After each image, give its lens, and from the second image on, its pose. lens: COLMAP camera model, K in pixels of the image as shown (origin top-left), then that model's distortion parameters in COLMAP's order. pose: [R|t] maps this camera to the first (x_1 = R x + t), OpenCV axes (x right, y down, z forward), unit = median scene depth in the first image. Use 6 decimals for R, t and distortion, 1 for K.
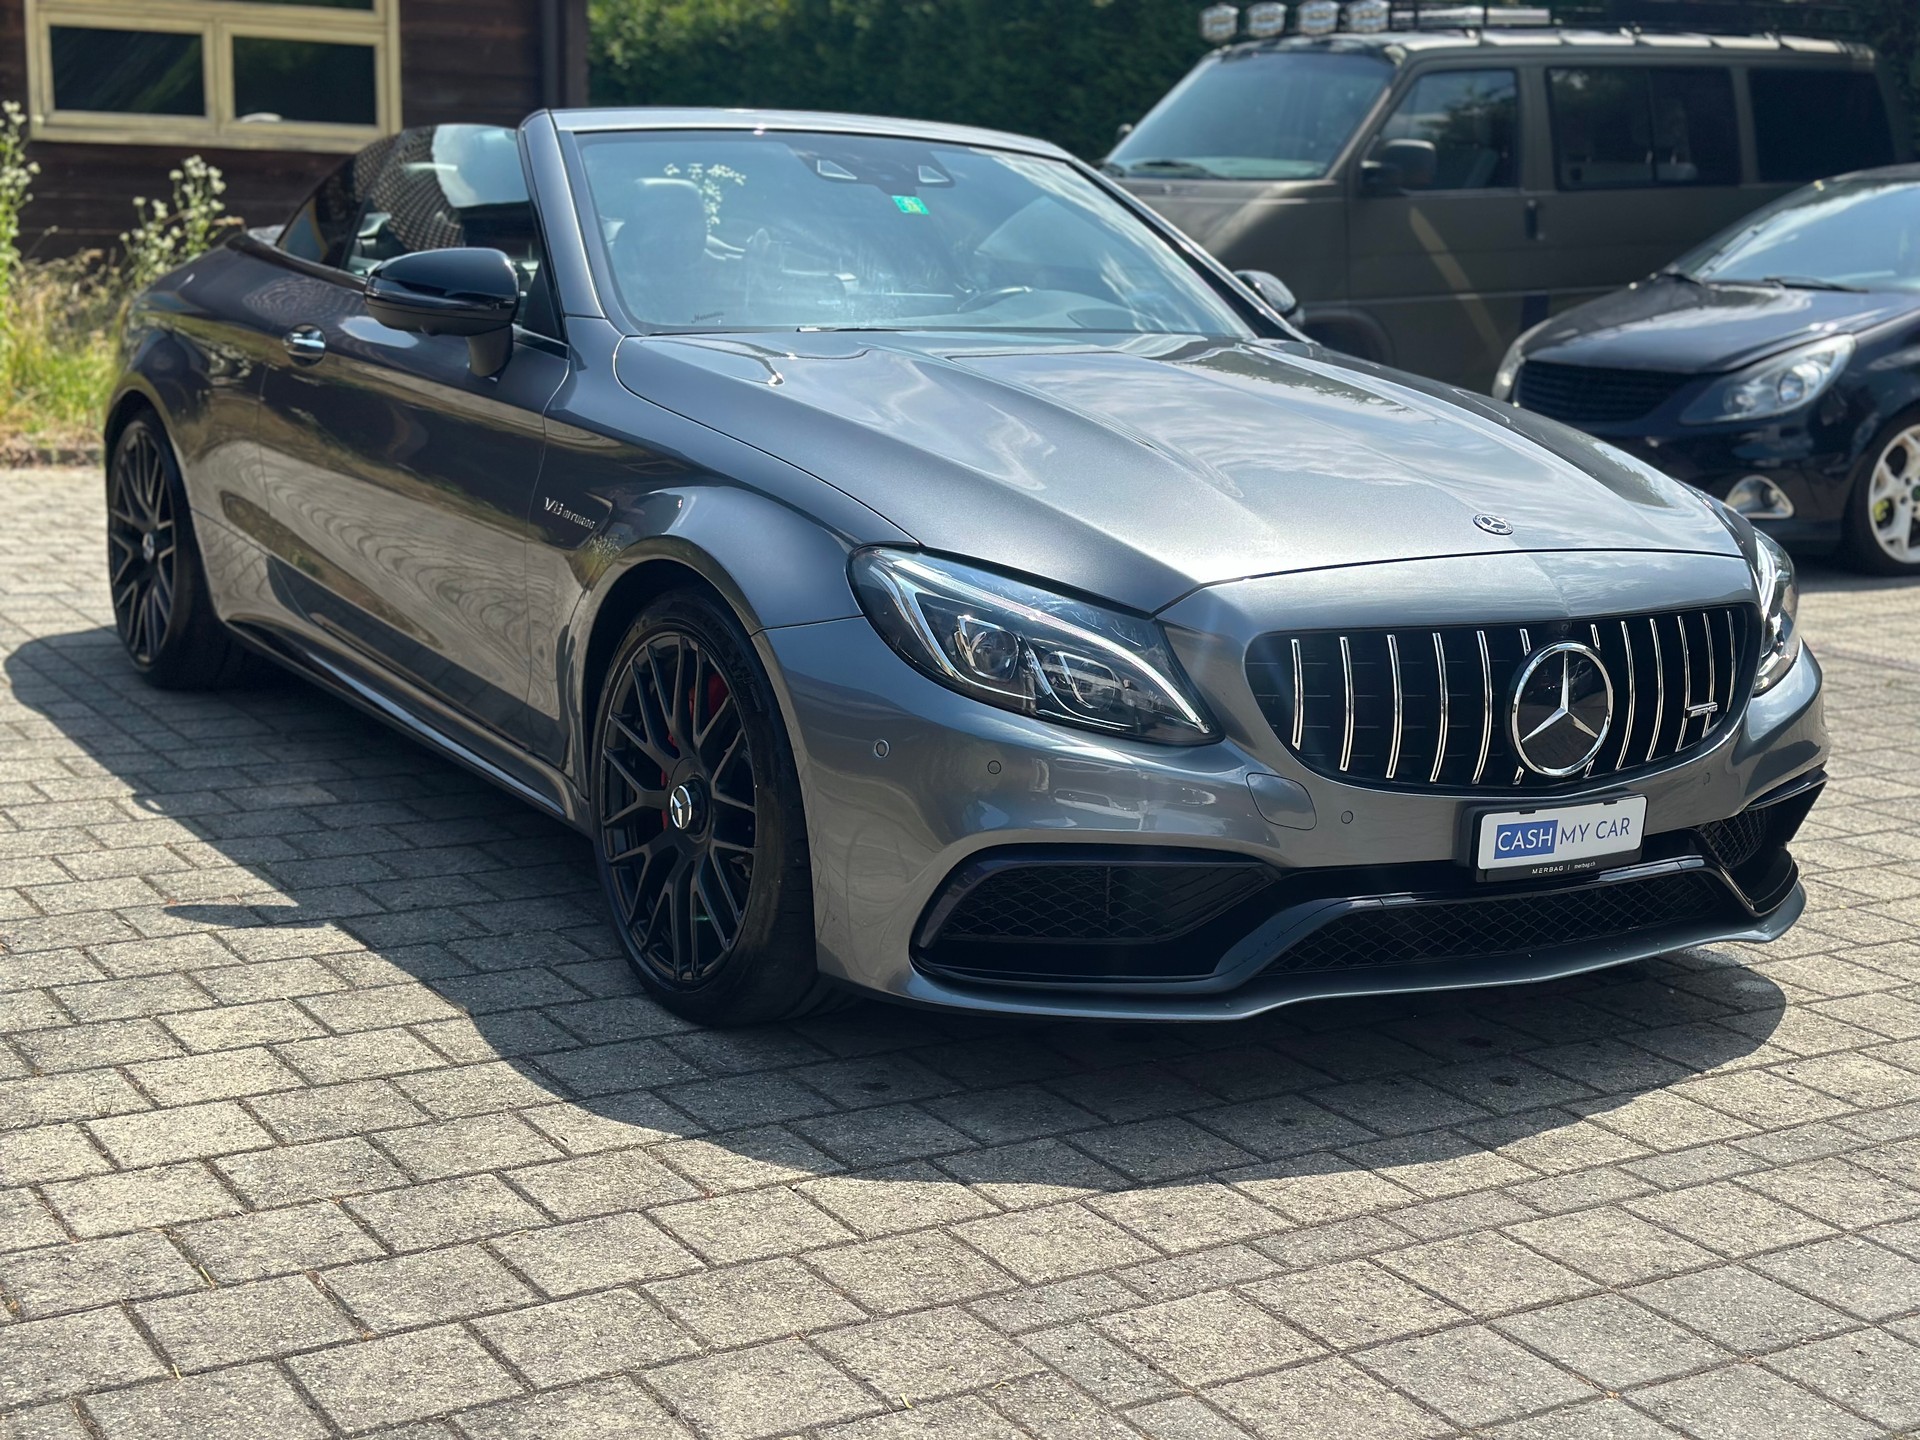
lens RADIAL K [[2664.0, 0, 948.9], [0, 2664.0, 730.0], [0, 0, 1]] dist [0.116211, 0.000000]
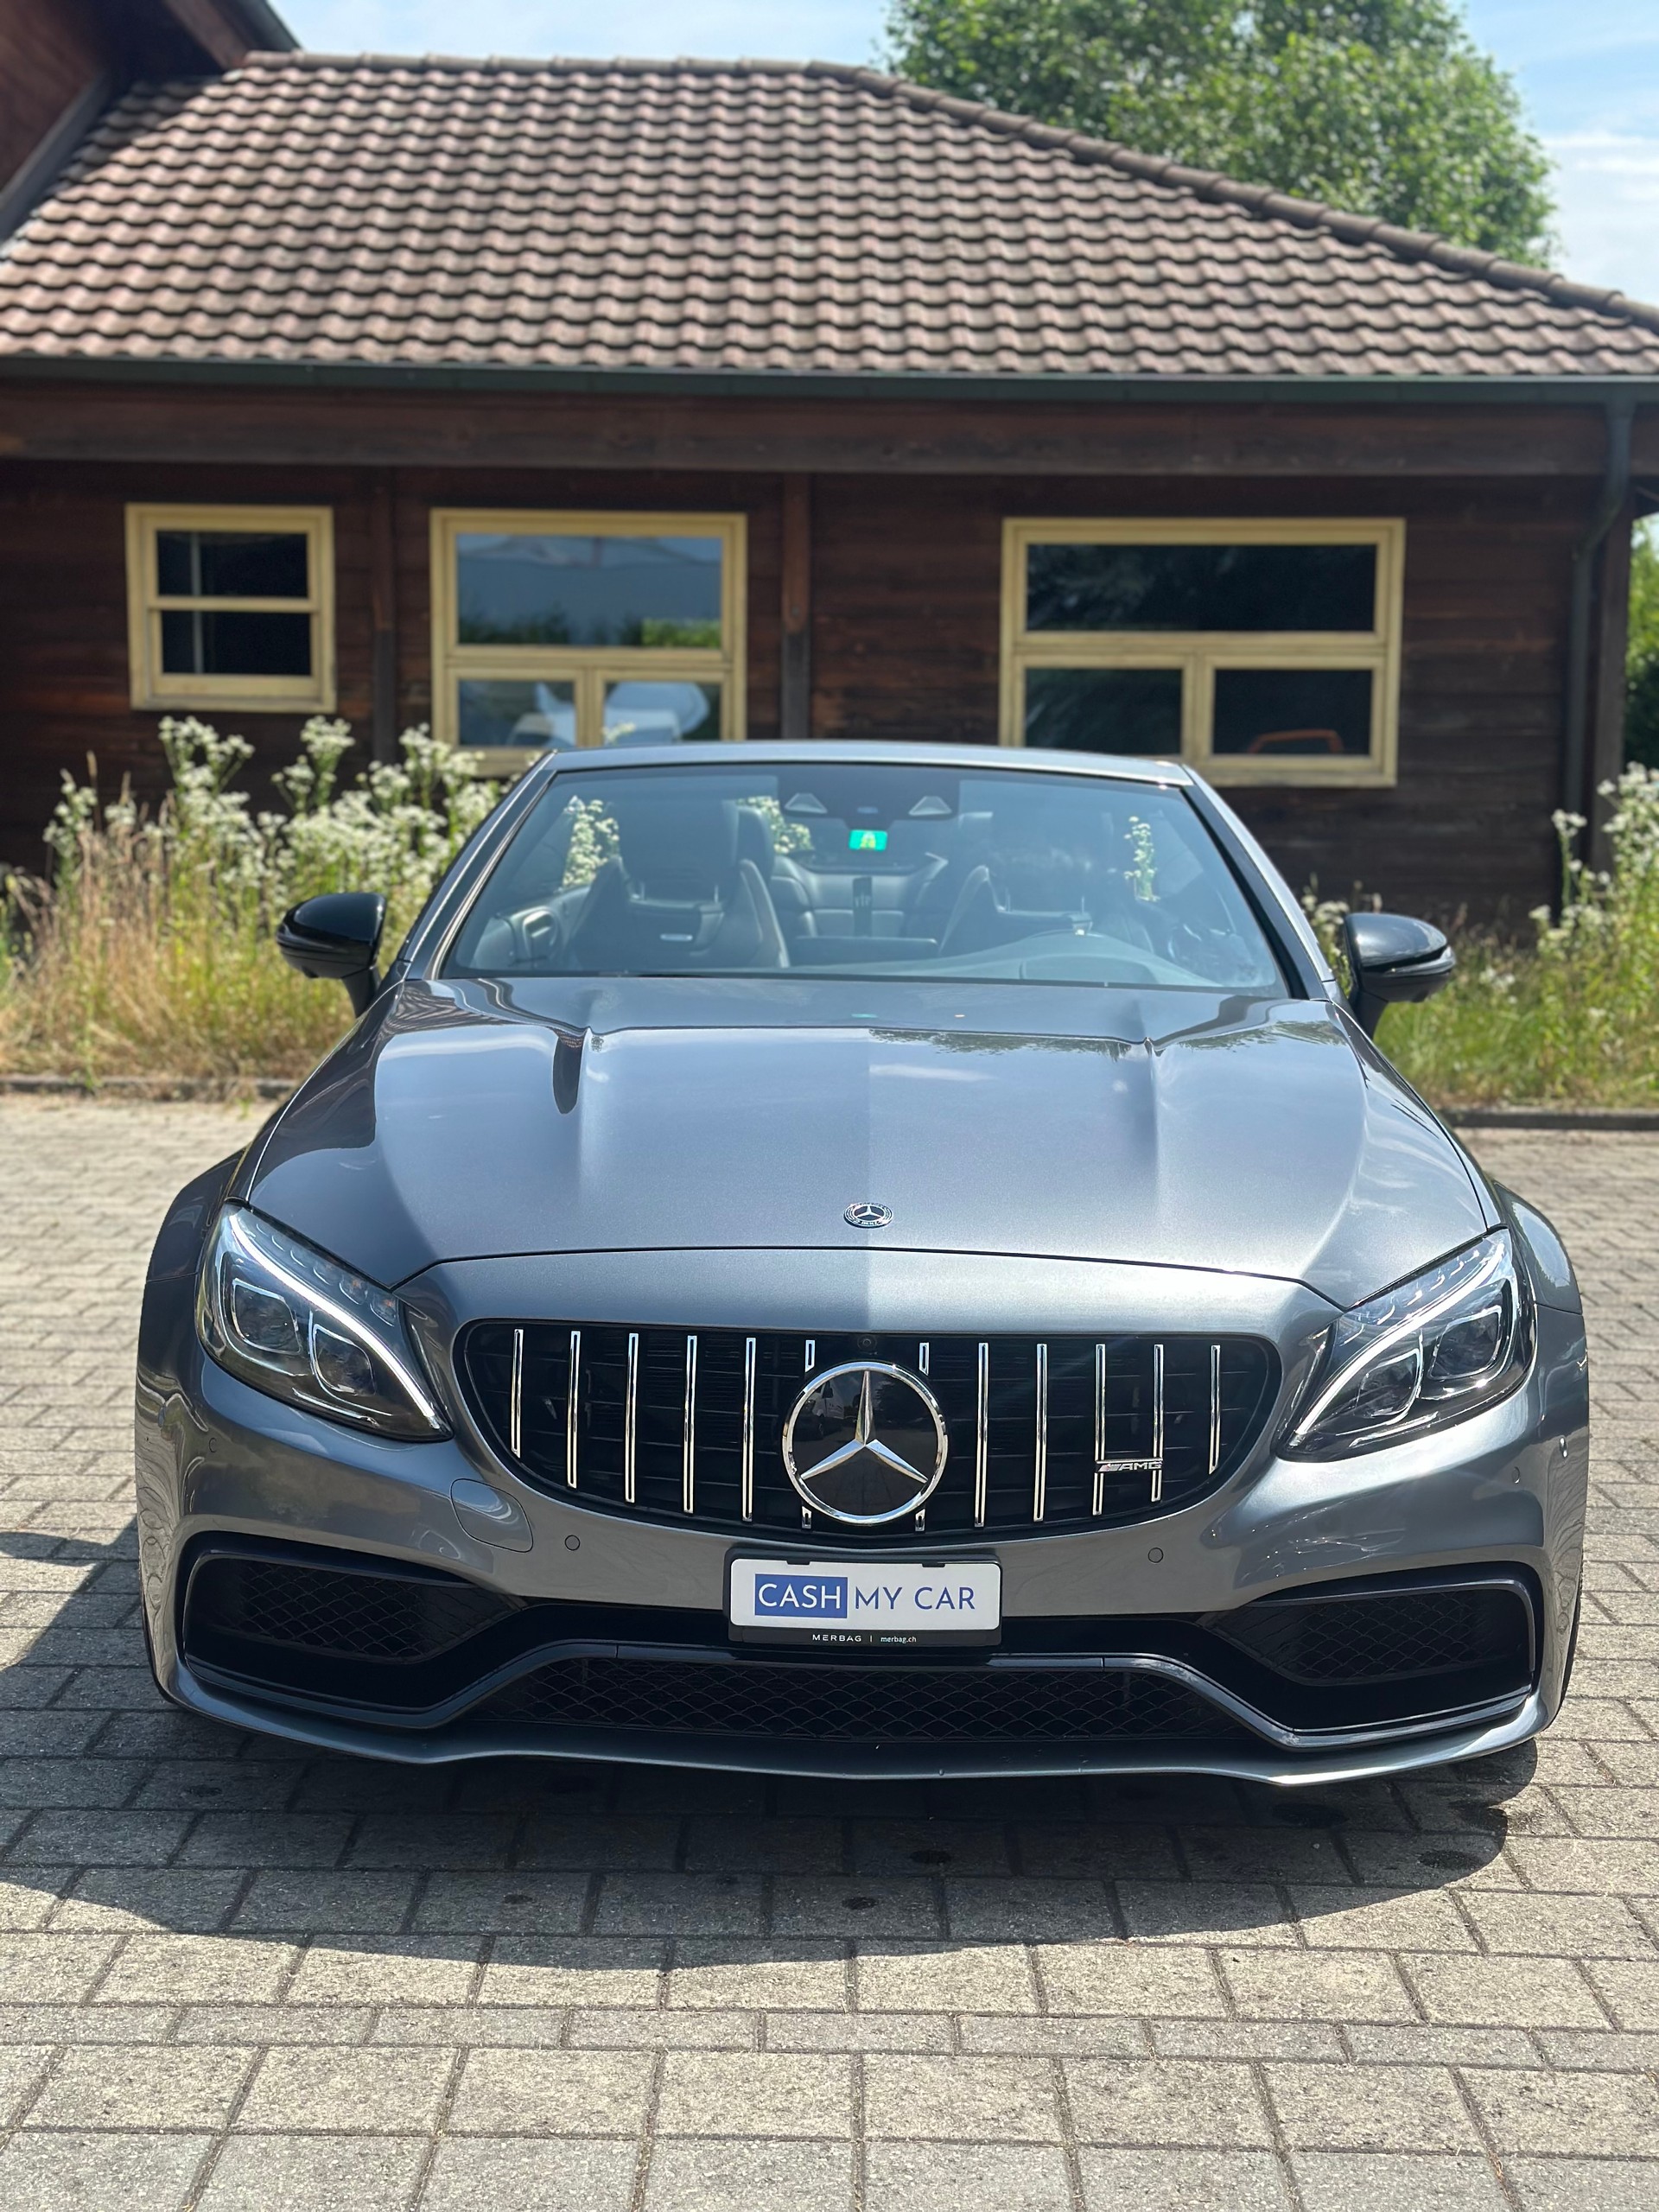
lens RADIAL K [[3069.2, 0, 843.7], [0, 3069.2, 1108.5], [0, 0, 1]] dist [0.116211, 0.000000]
pose [[0.853189, 0.035411, -0.520398, 0.707152], [-0.090395, 0.992634, -0.080657, -0.032545], [0.513709, 0.115857, 0.850106, 0.184361]]
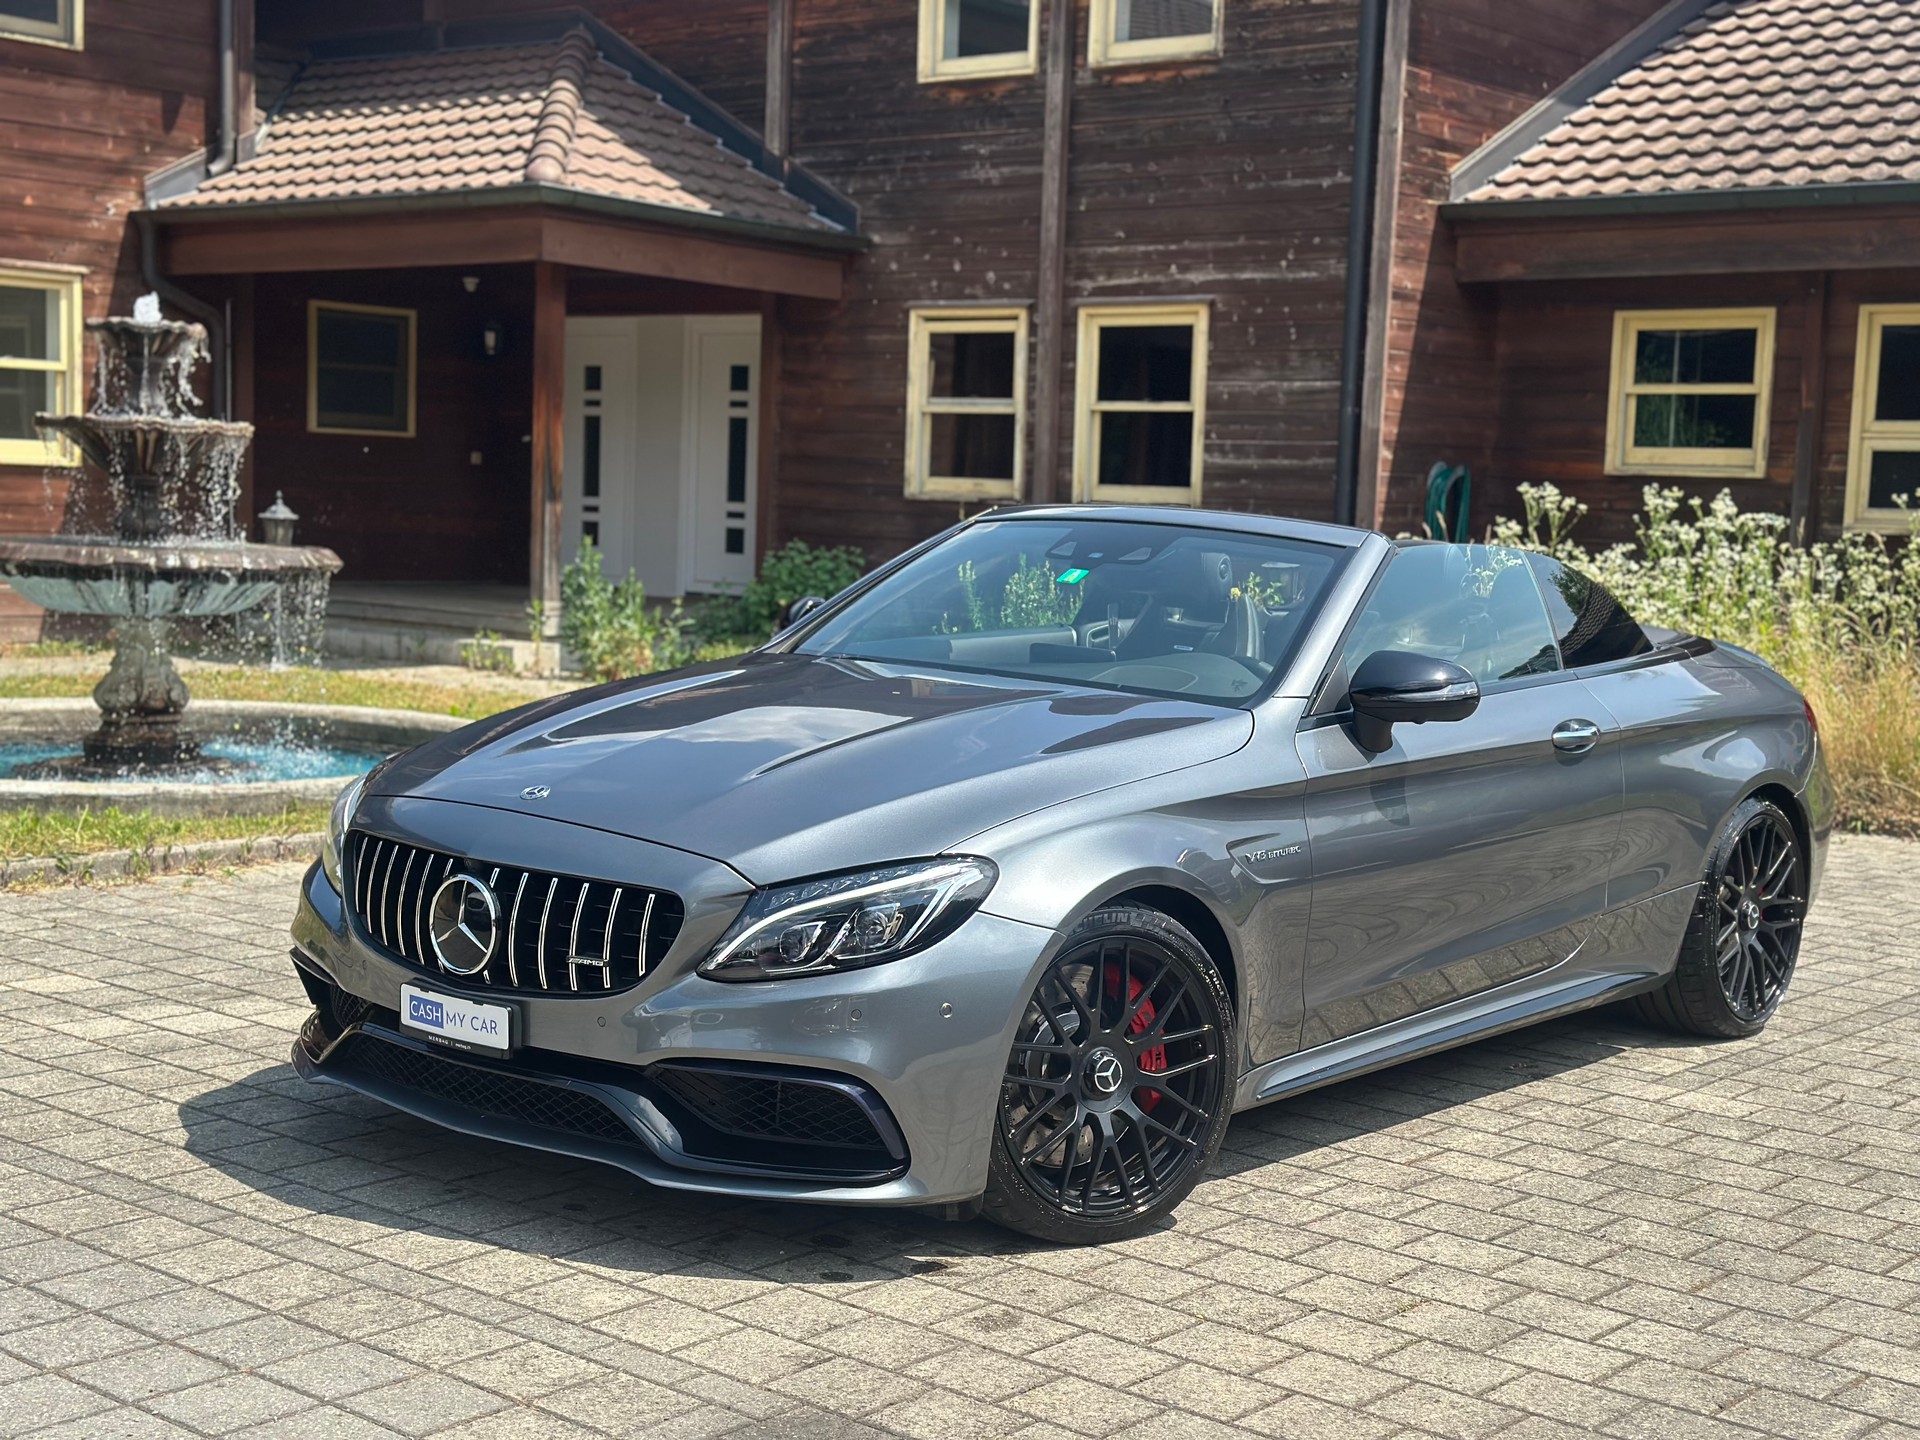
lens RADIAL K [[2664.0, 0, 949.7], [0, 2664.0, 713.7], [0, 0, 1]] dist [0.116211, 0.000000]
pose [[0.325294, 0.061443, -0.943615, 1.562549], [-0.213240, 0.976950, -0.009897, -0.148945], [0.921256, 0.204436, 0.330898, 0.757016]]
